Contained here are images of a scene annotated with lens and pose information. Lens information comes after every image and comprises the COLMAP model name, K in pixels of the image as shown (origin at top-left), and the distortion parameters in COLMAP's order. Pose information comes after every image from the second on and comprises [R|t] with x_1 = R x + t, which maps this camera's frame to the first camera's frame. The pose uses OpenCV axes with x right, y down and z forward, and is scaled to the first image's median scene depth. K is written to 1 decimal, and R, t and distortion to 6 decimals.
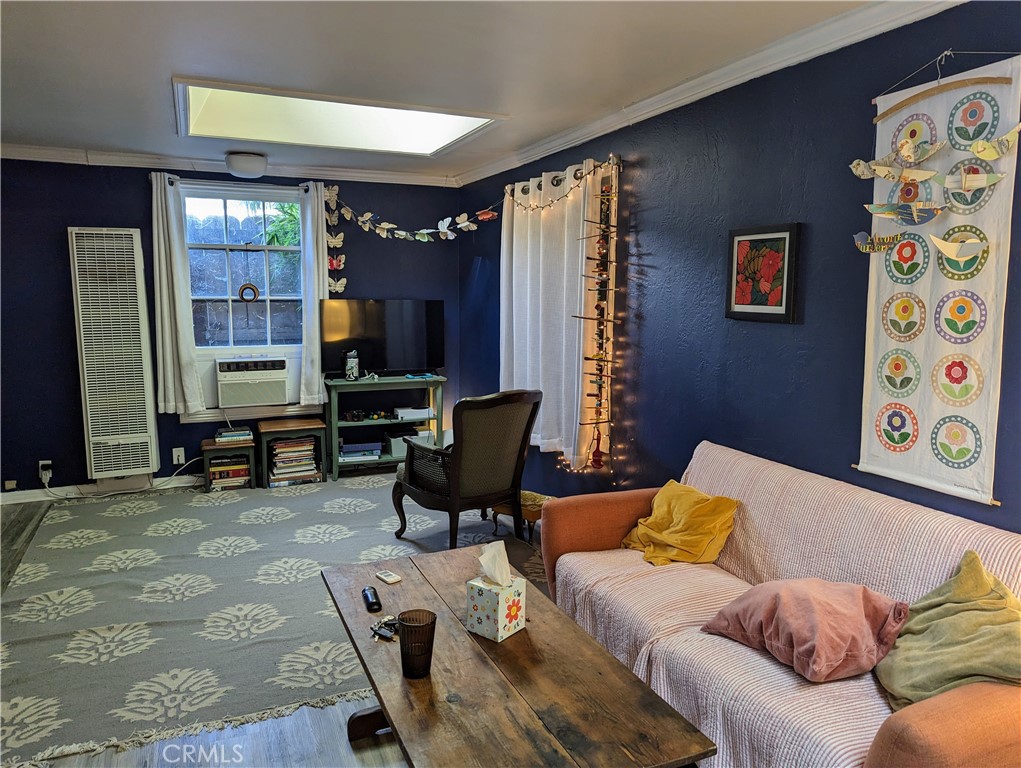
lens RADIAL K [[720.9, 0, 510.5], [0, 720.9, 384.0], [0, 0, 1]] dist [0.062887, -0.072030]
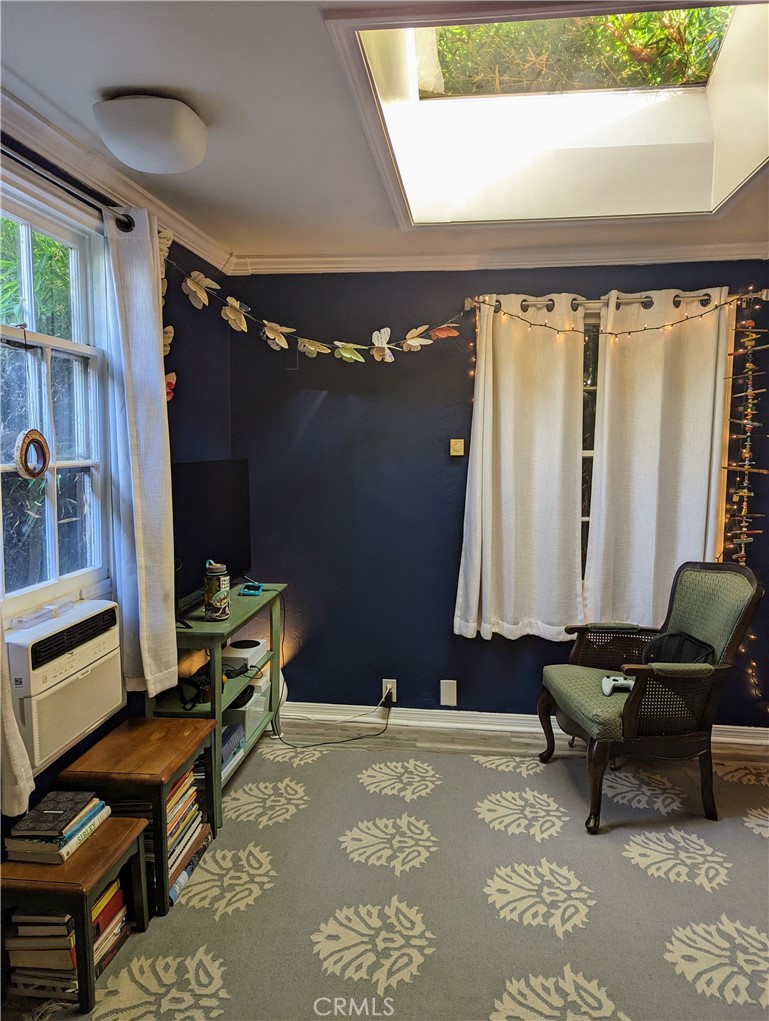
lens RADIAL K [[720.9, 0, 384.5], [0, 720.9, 510.5], [0, 0, 1]] dist [0.062887, -0.072030]
pose [[0.496395, -0.093892, 0.863004, -0.651949], [0.113709, 0.992601, 0.042587, -0.097412], [-0.860617, 0.076992, 0.503398, 0.689922]]
